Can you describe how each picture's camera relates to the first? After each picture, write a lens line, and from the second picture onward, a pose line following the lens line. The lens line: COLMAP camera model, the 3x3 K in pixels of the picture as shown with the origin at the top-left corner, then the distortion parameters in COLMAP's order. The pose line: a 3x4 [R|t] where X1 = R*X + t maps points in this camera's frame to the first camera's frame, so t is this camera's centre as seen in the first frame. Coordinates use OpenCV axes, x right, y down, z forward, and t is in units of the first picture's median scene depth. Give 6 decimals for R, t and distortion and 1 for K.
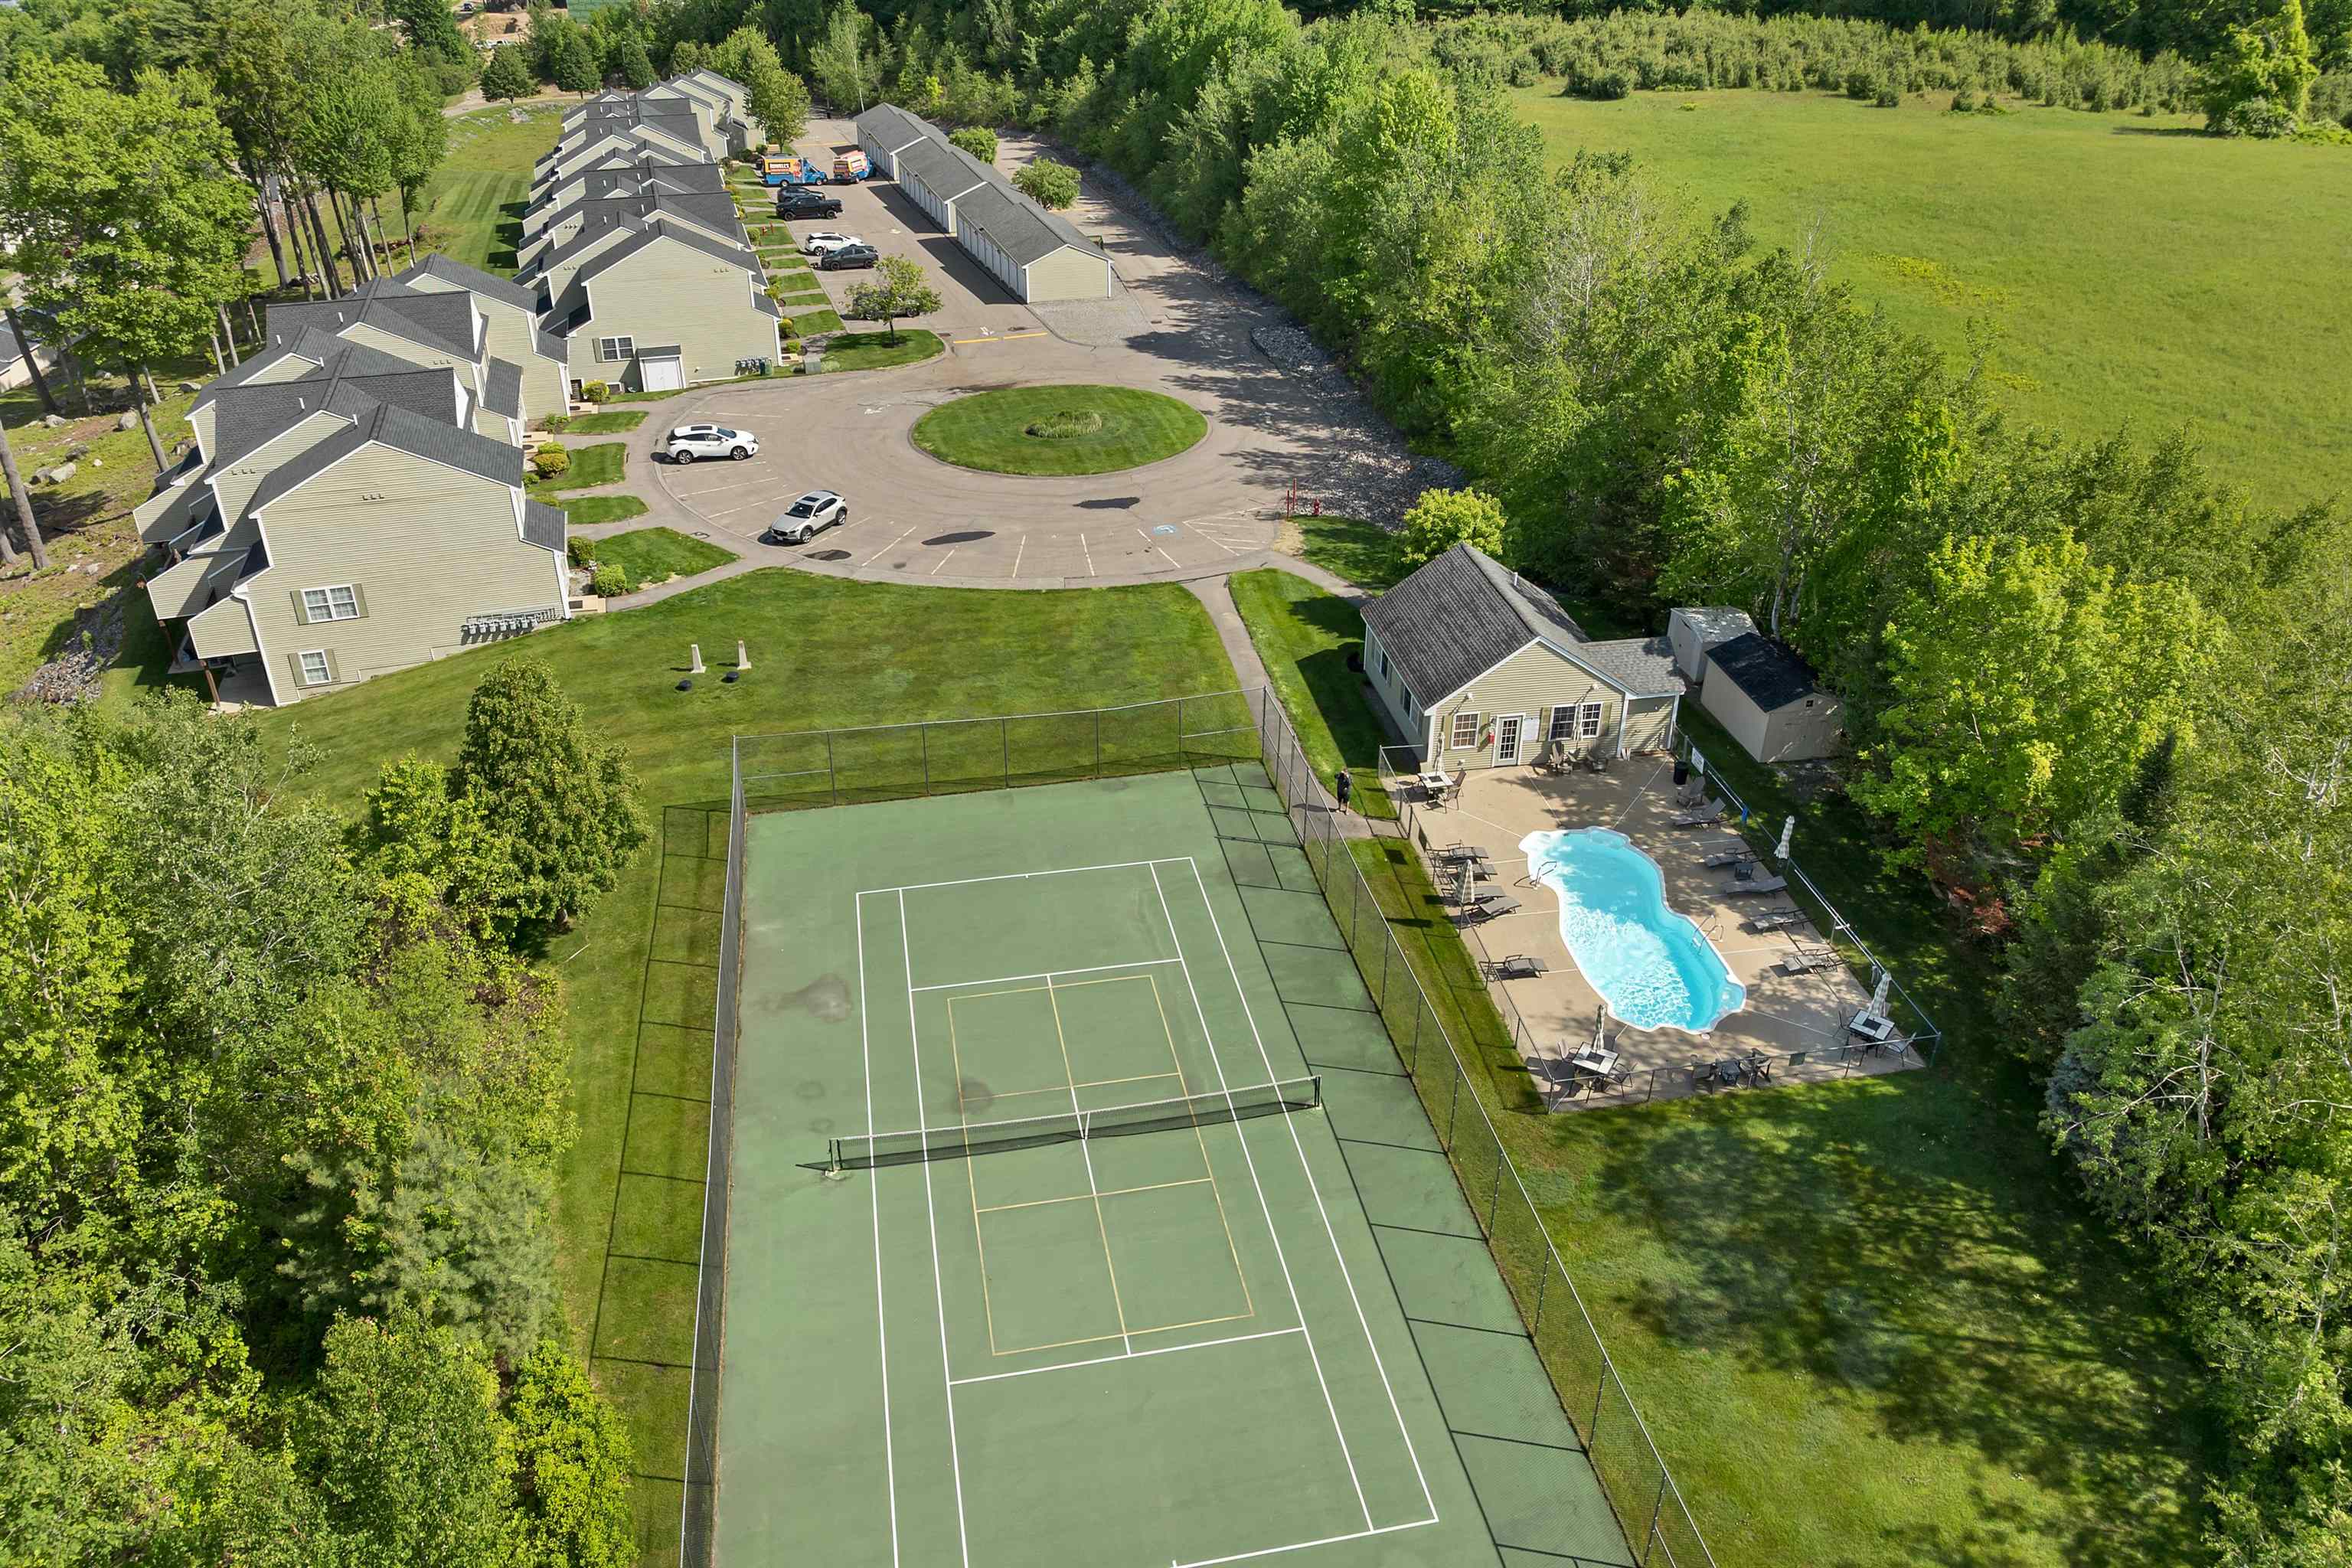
lens RADIAL K [[1689.7, 0, 1191.2], [0, 1689.7, 781.2], [0, 0, 1]] dist [-0.041085, 0.005562]
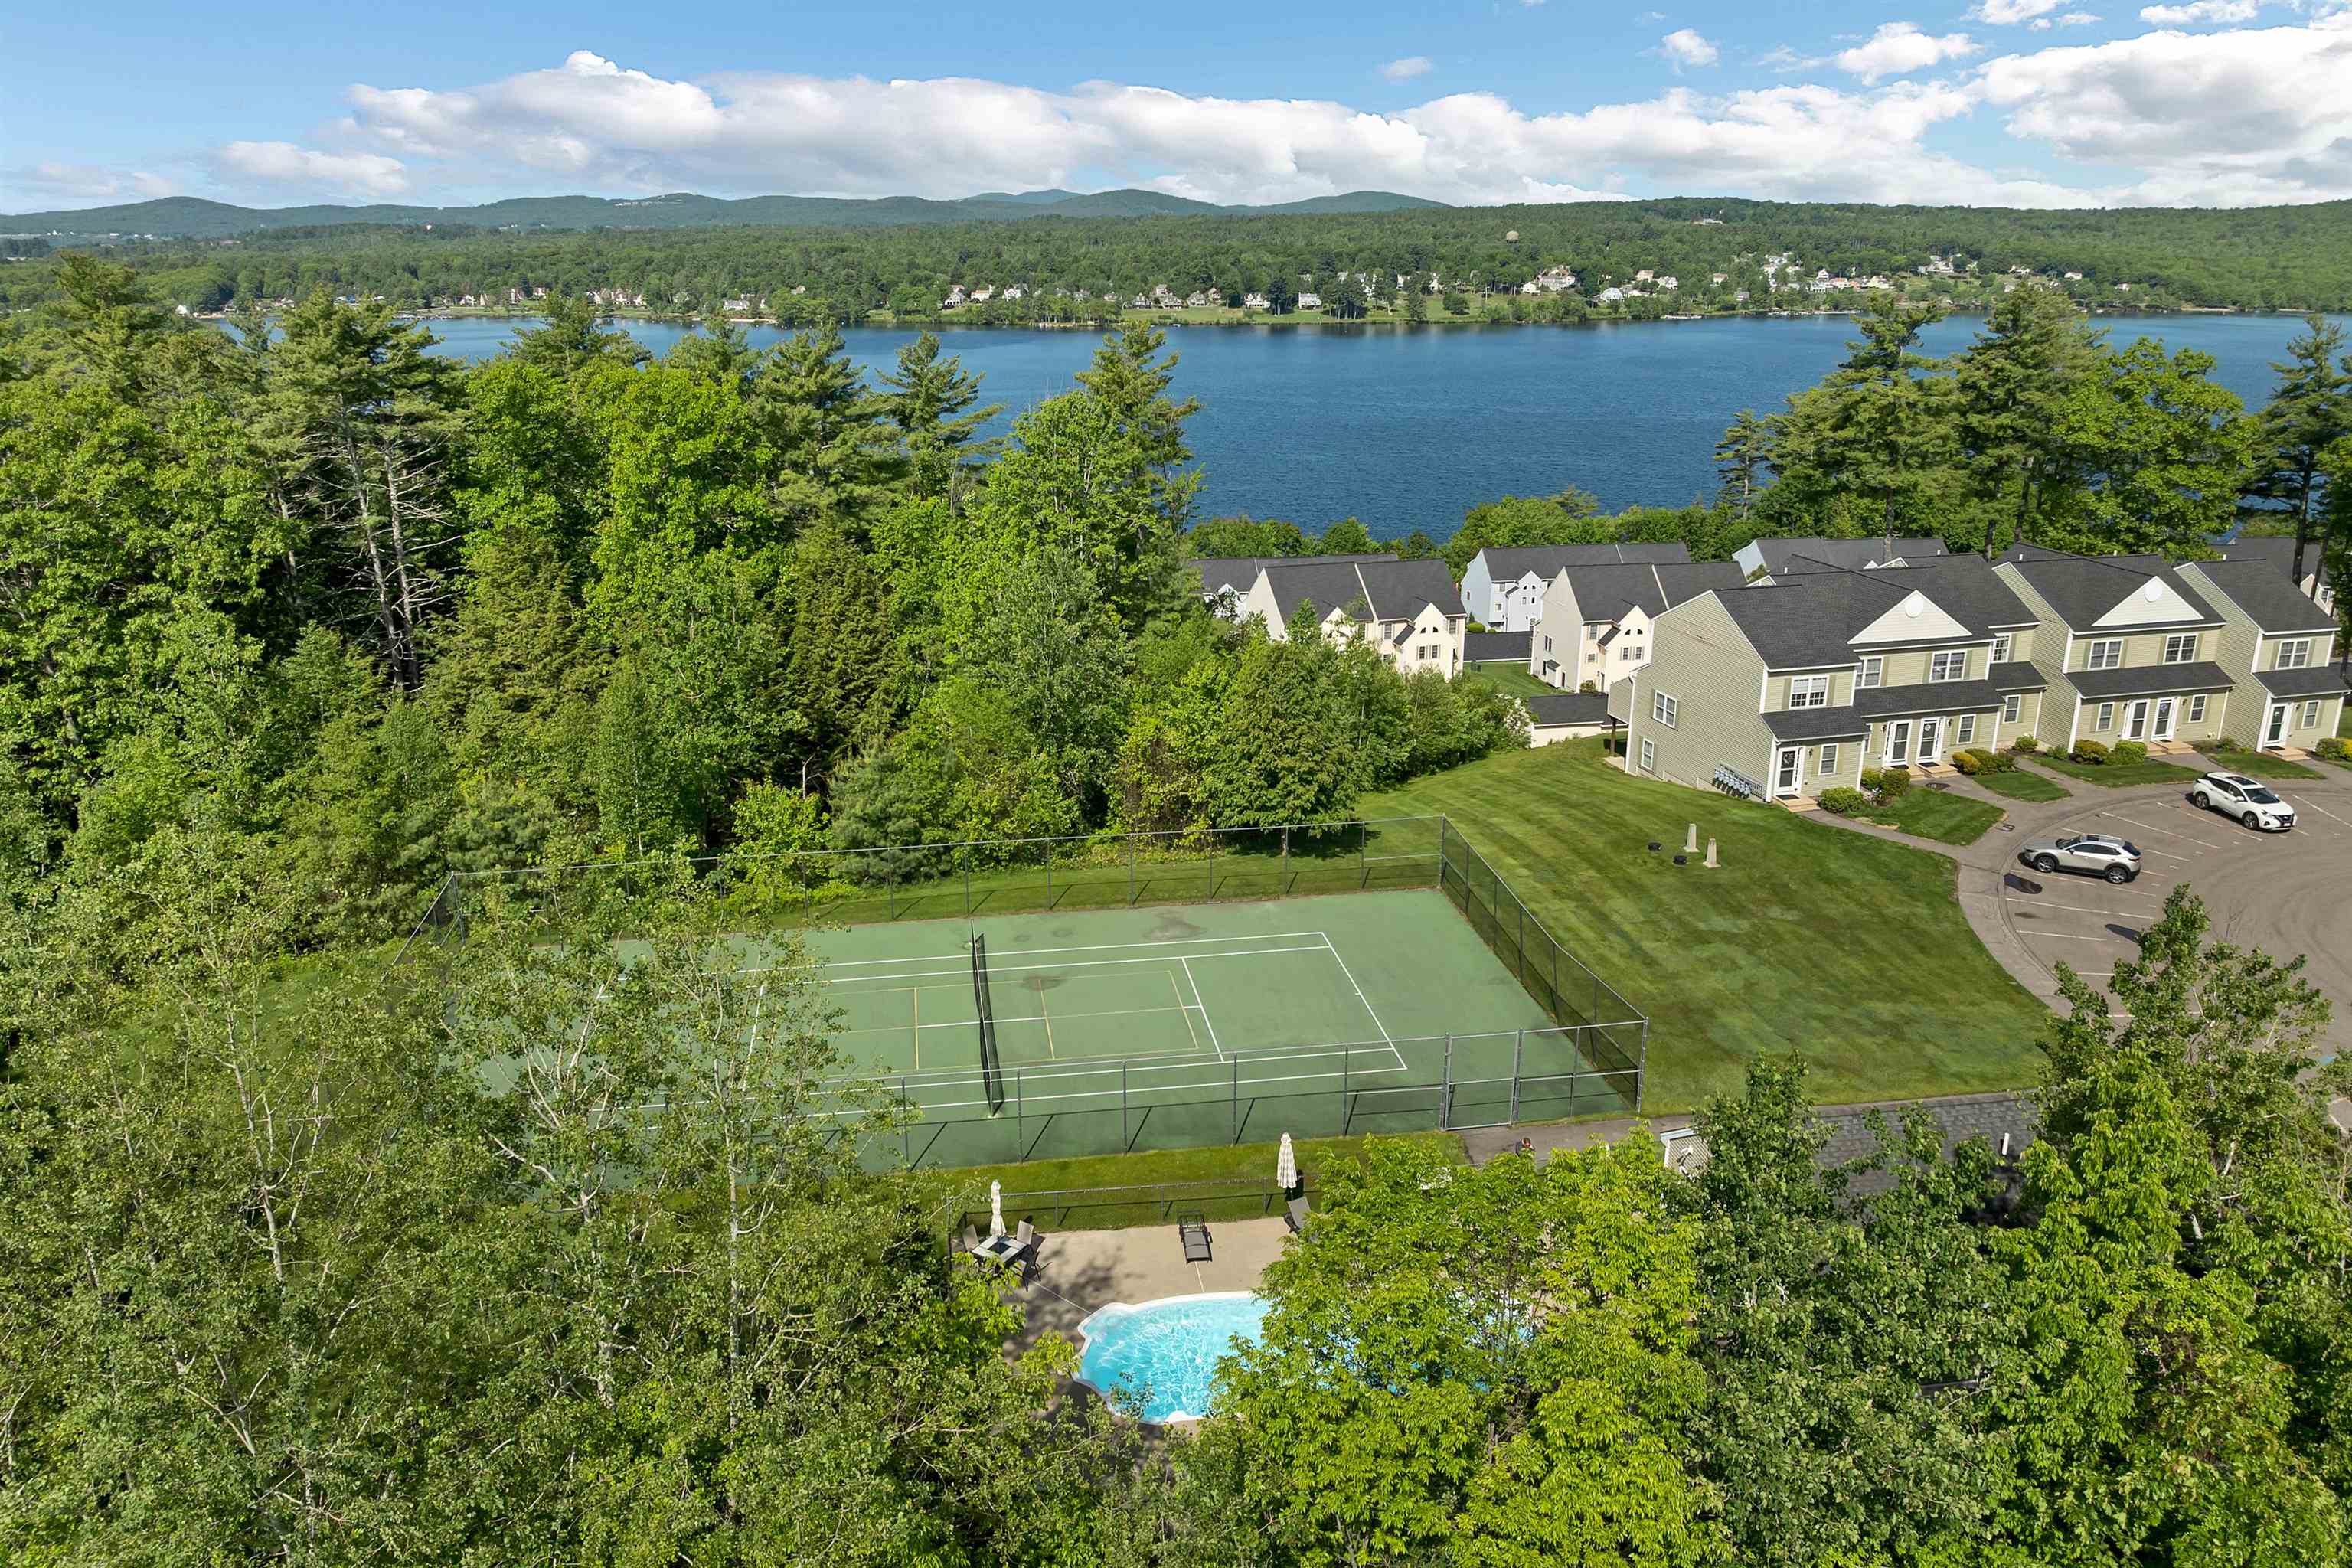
lens RADIAL K [[1689.7, 0, 1191.2], [0, 1689.7, 781.2], [0, 0, 1]] dist [-0.041085, 0.005562]
pose [[-0.014561, 0.306919, -0.951624, 0.615318], [-0.504530, 0.819429, 0.272004, -0.202854], [0.863272, 0.484083, 0.142918, 0.500422]]
